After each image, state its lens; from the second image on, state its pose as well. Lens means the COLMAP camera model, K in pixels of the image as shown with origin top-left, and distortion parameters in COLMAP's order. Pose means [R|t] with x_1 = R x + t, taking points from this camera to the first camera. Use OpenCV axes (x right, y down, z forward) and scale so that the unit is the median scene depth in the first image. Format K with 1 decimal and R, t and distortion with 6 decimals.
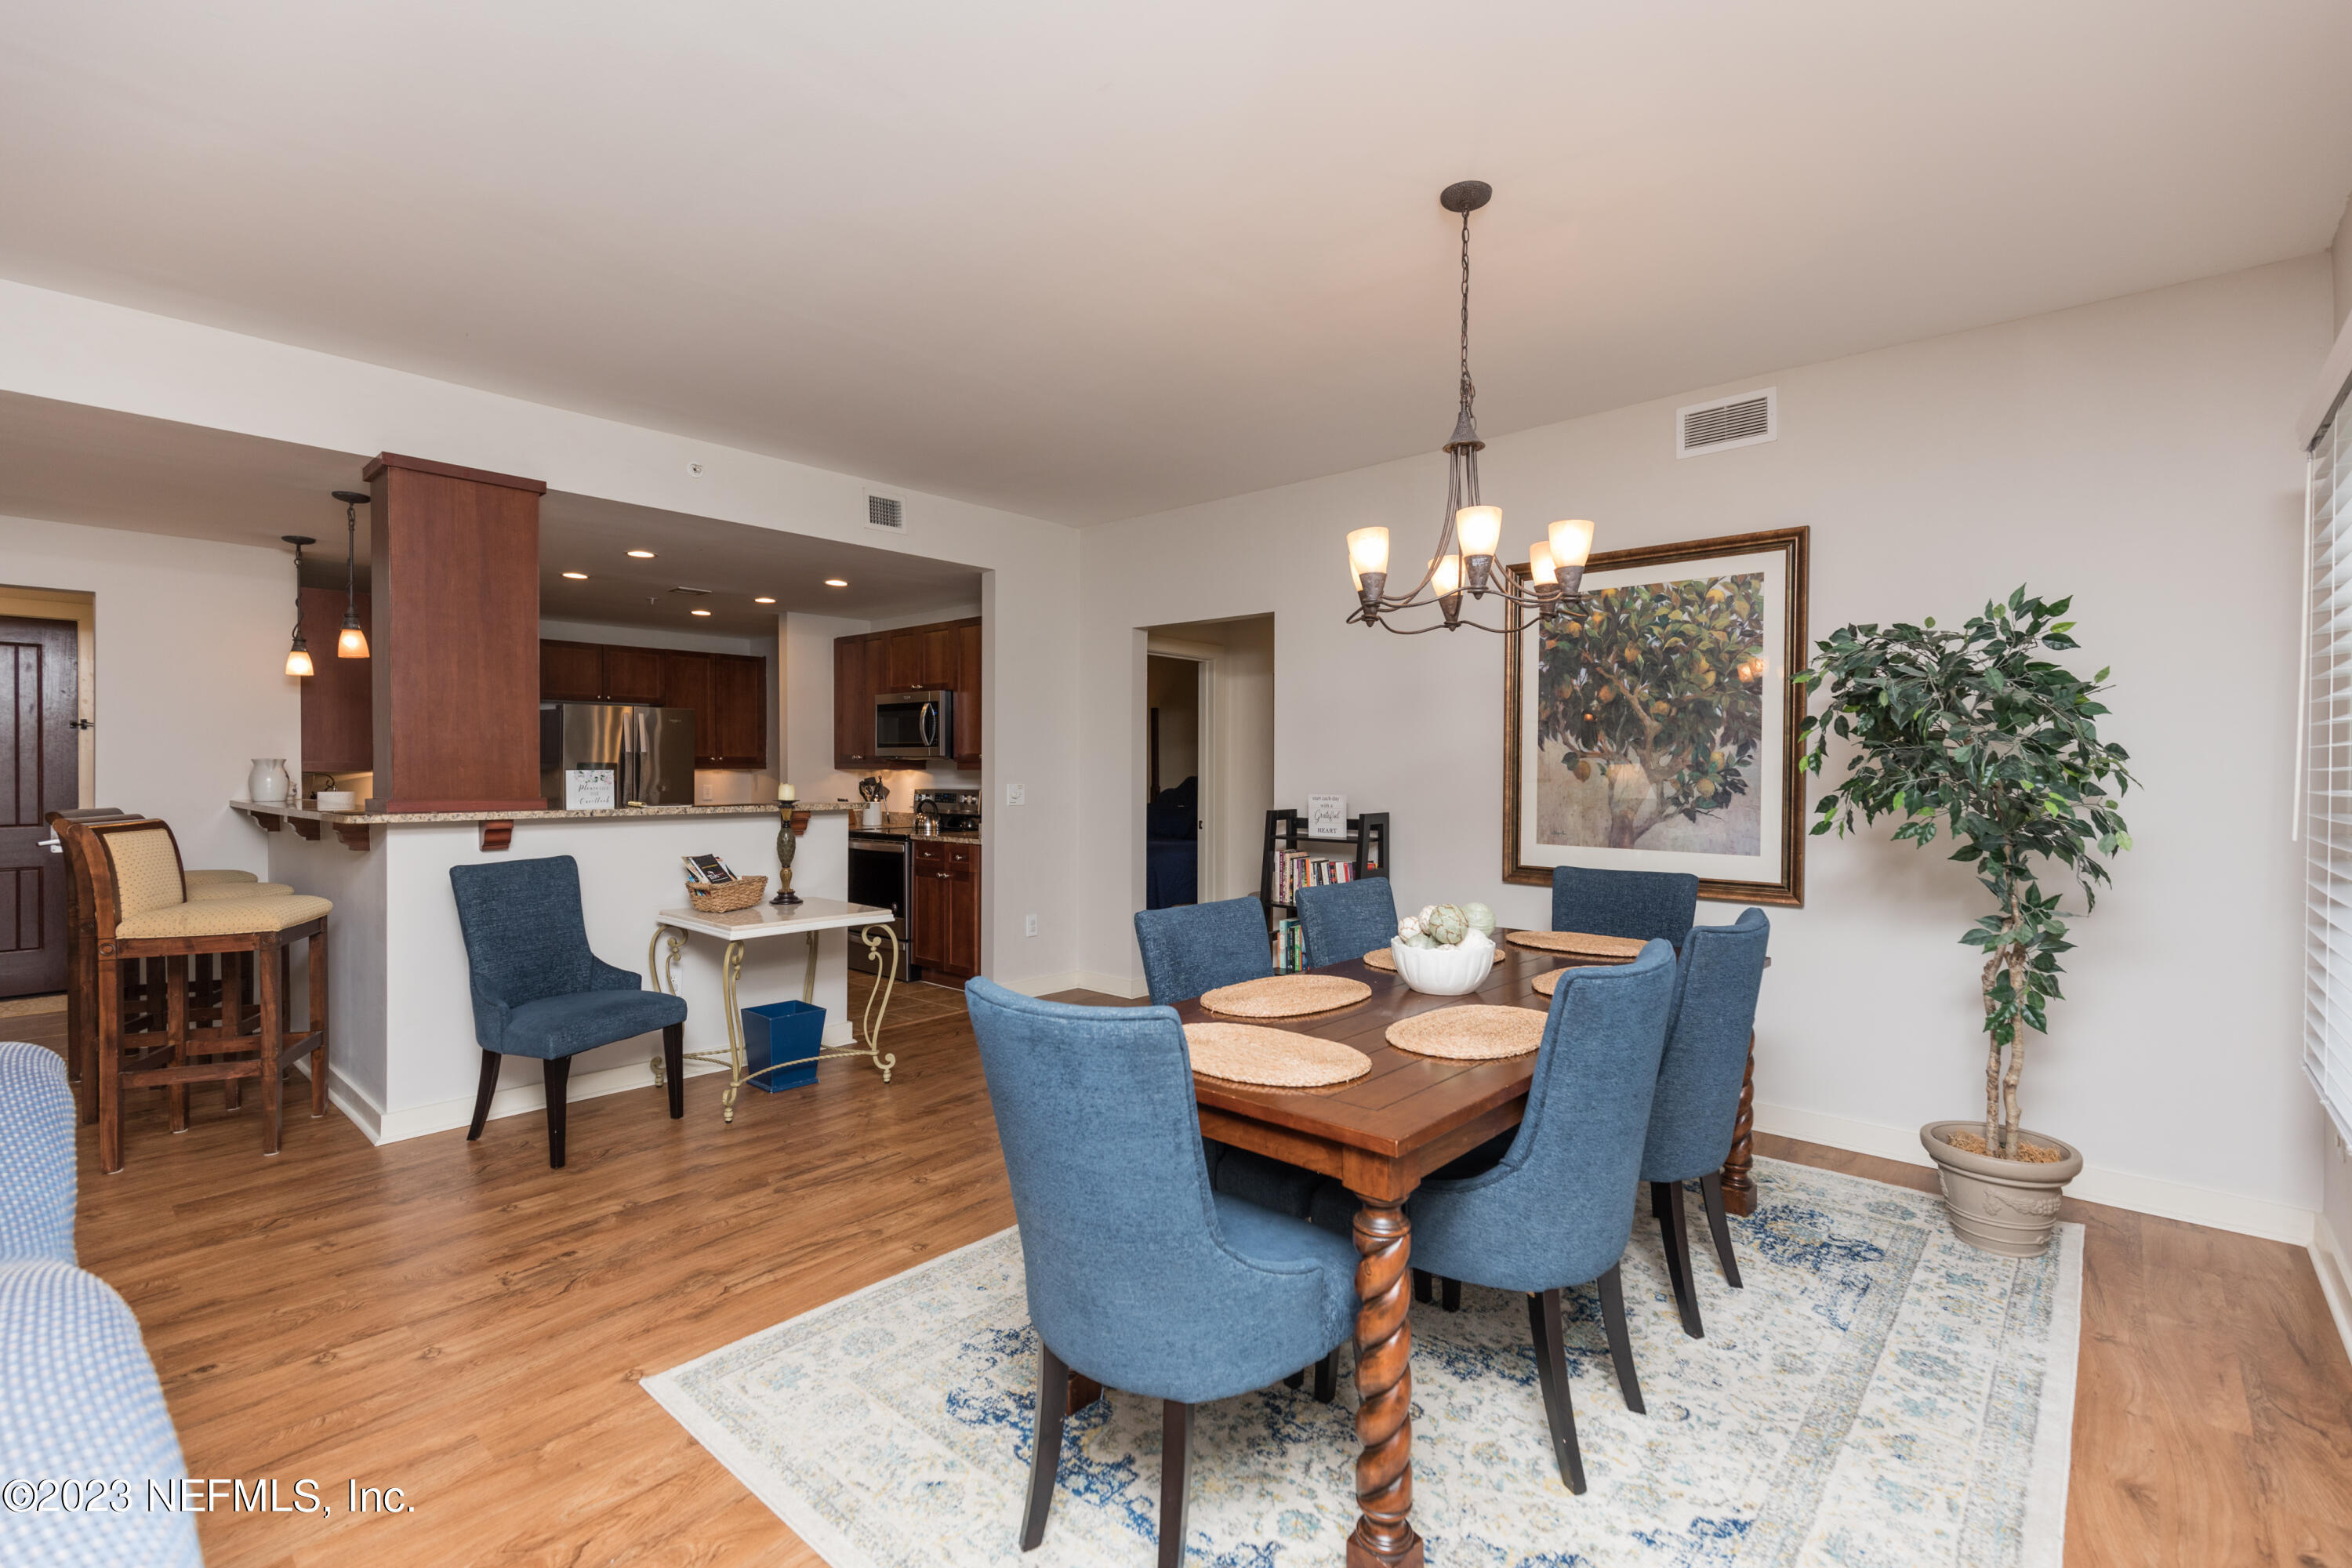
lens RADIAL K [[1057.2, 0, 1180.3], [0, 1057.2, 778.2], [0, 0, 1]] dist [0.004435, -0.000708]
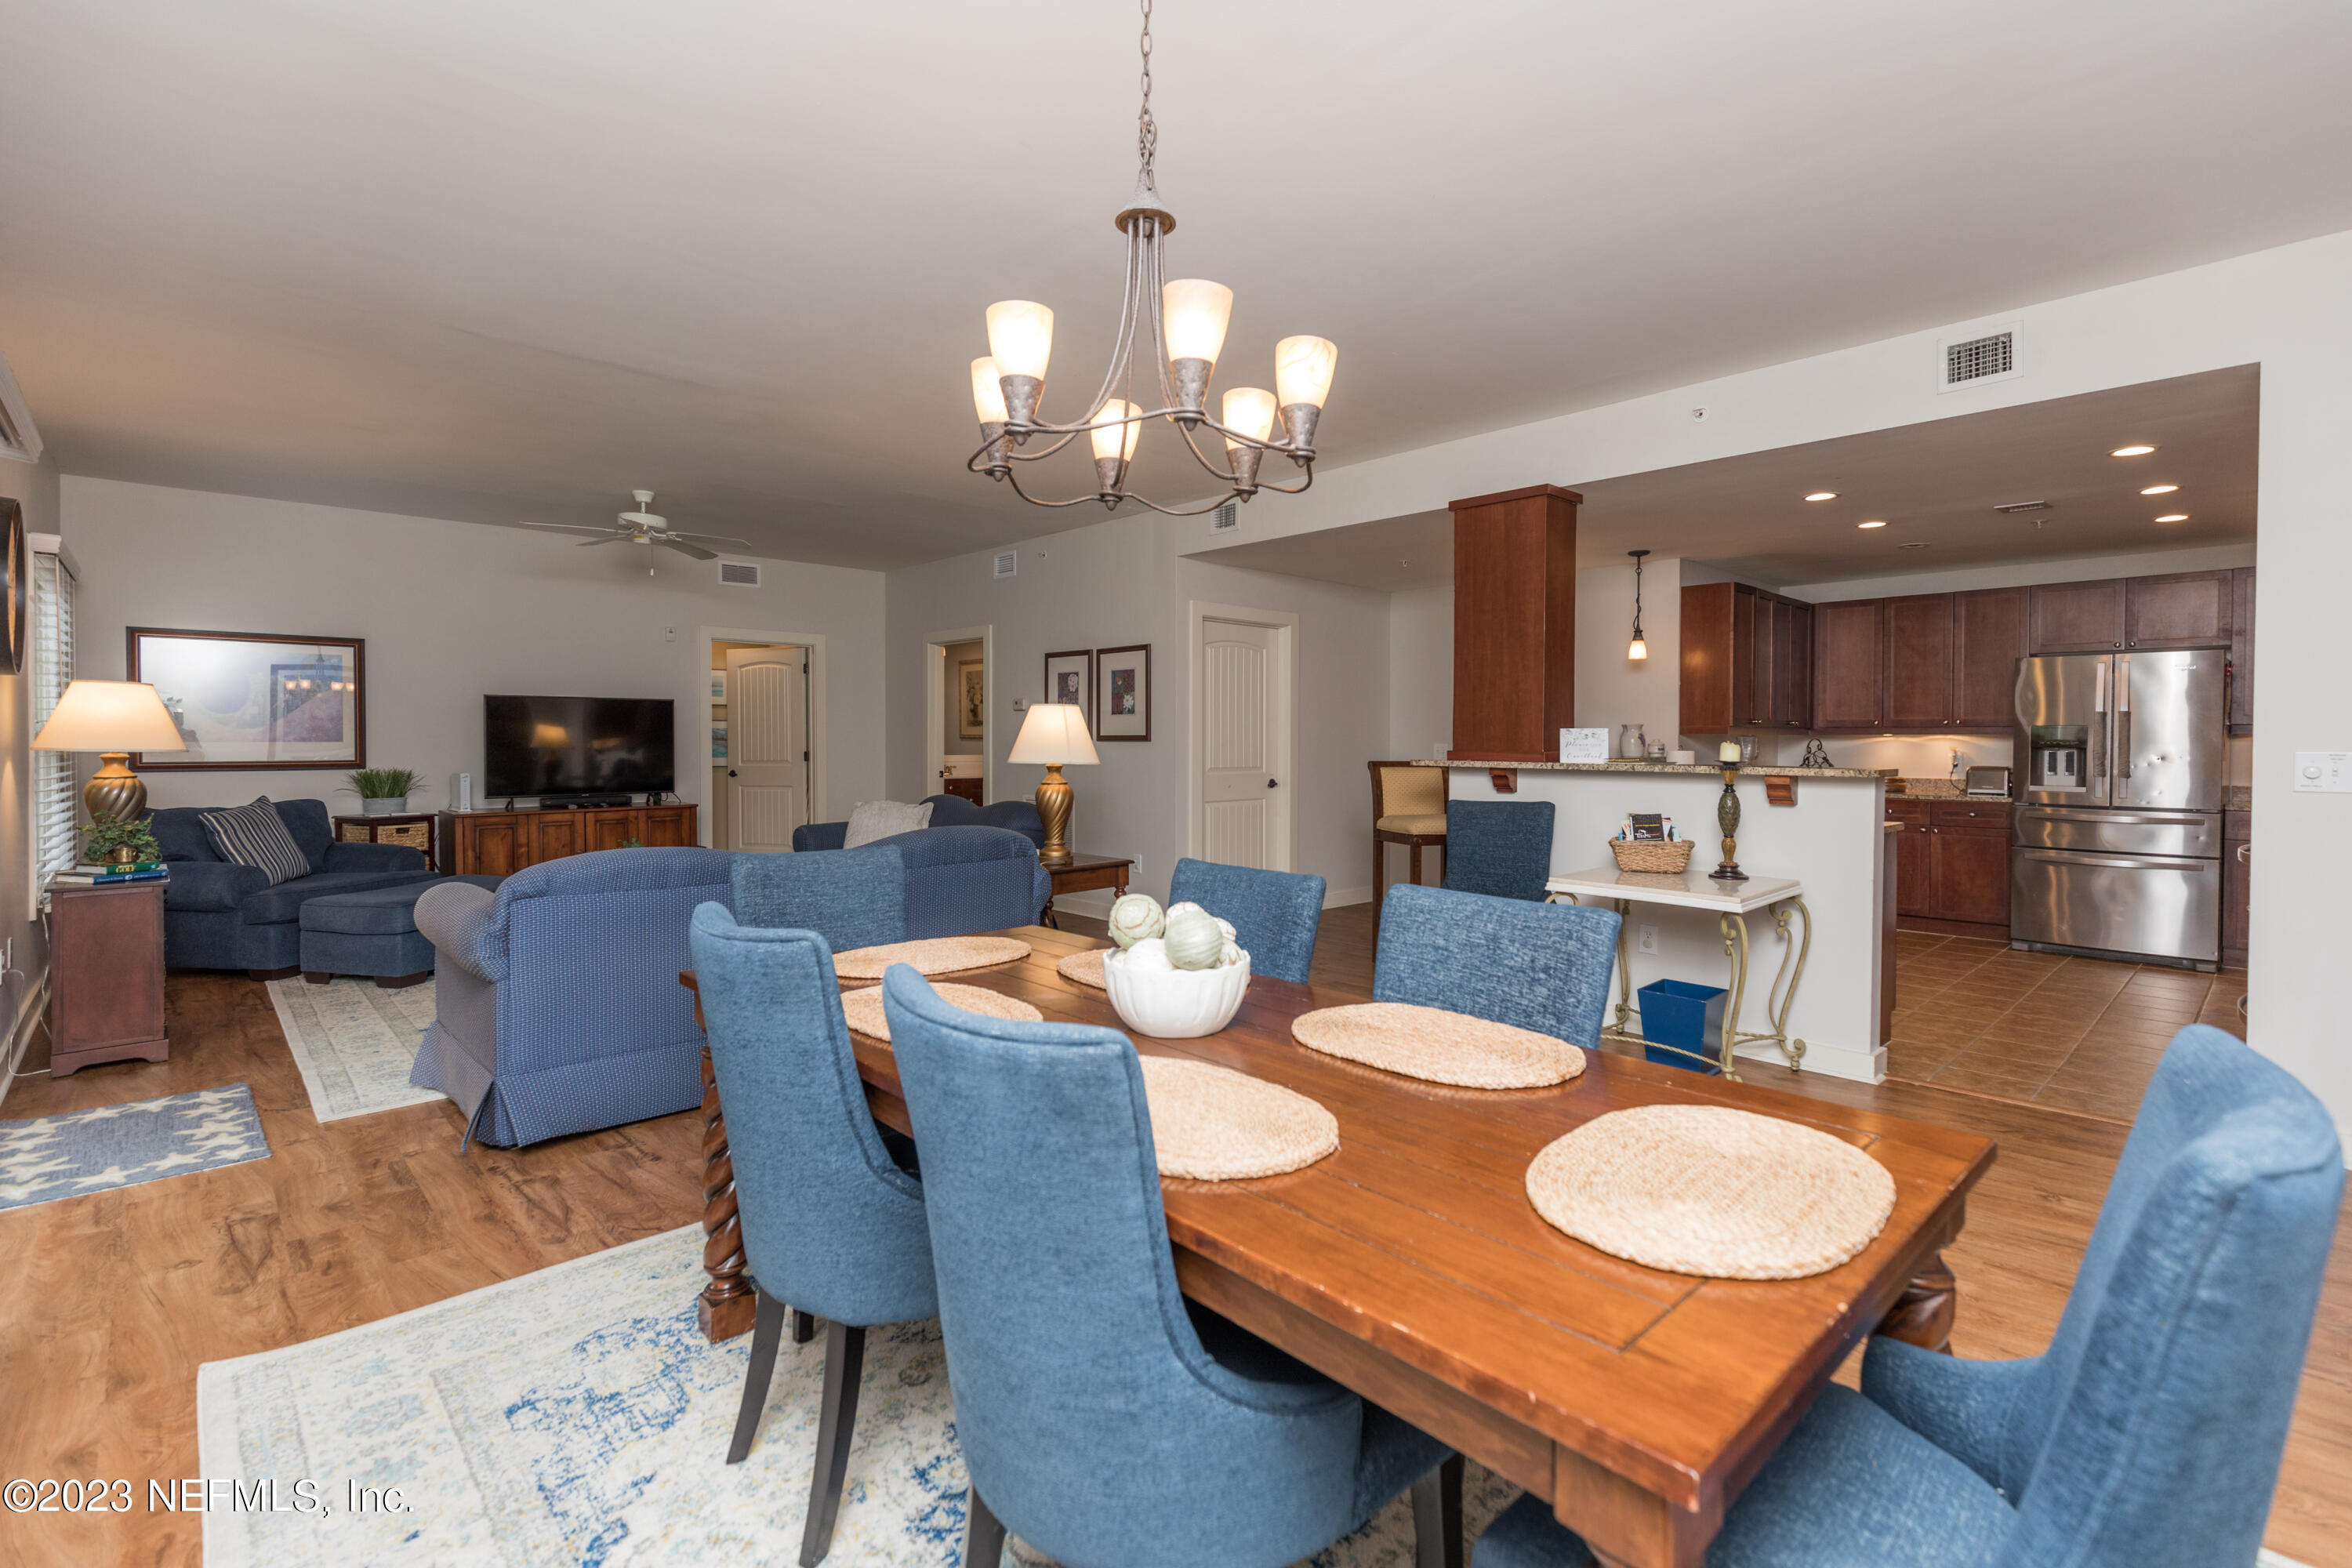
lens RADIAL K [[1057.2, 0, 1173.8], [0, 1057.2, 747.1], [0, 0, 1]] dist [0.004435, -0.000708]
pose [[-0.080040, 0.005242, -0.996778, 0.611867], [-0.014797, 0.999870, 0.006447, 0.012113], [0.996682, 0.015266, -0.079952, 0.695784]]
